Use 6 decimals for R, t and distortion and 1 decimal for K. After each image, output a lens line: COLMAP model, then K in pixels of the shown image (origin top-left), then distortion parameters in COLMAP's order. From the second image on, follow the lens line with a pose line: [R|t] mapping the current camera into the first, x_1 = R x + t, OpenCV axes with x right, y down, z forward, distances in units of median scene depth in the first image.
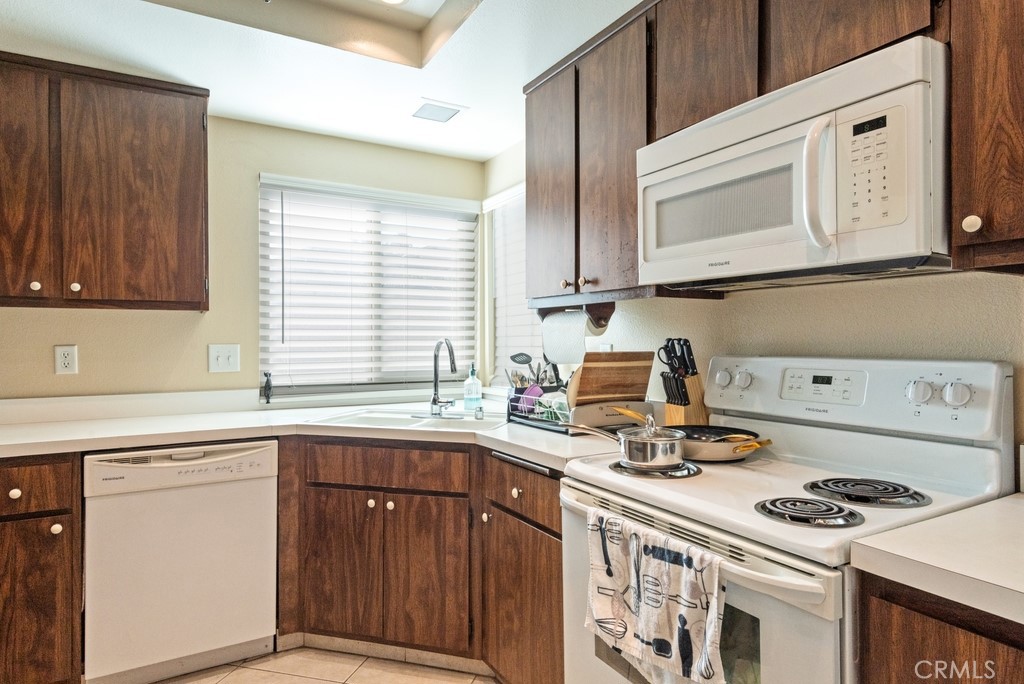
lens RADIAL K [[584.8, 0, 509.6], [0, 584.8, 341.6], [0, 0, 1]] dist [0.045583, -0.031372]
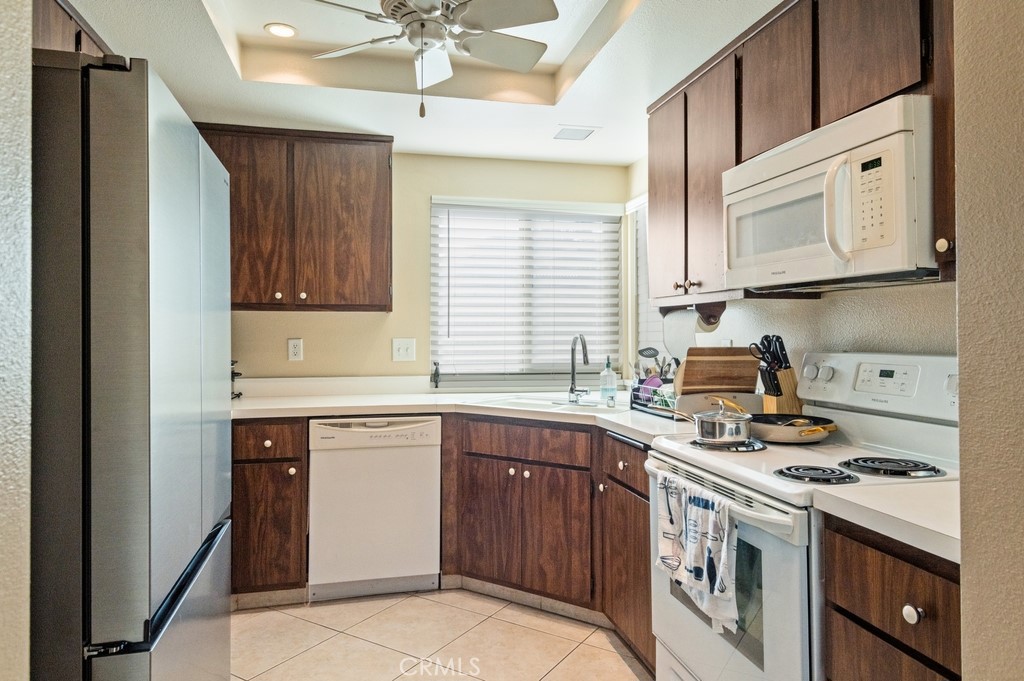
lens RADIAL K [[646.5, 0, 510.6], [0, 646.5, 329.2], [0, 0, 1]] dist [0.043129, -0.038249]
pose [[0.955634, -0.000145, -0.294555, 0.158745], [-0.002274, 0.999966, -0.007871, -0.005659], [0.294546, 0.008192, 0.955602, -0.279162]]
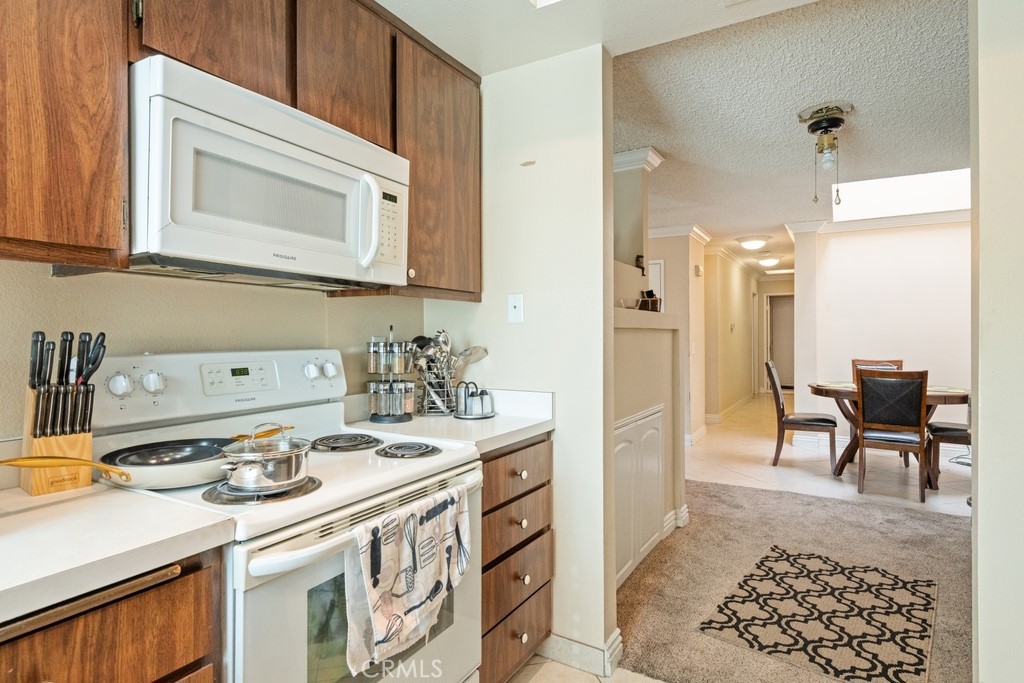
lens RADIAL K [[549.9, 0, 511.3], [0, 549.9, 336.6], [0, 0, 1]] dist [0.036607, 0.000005]
pose [[-0.501007, 0.003205, 0.865437, -0.441902], [0.005568, 0.999984, -0.000479, 0.002429], [-0.865425, 0.004579, -0.501017, 0.793676]]
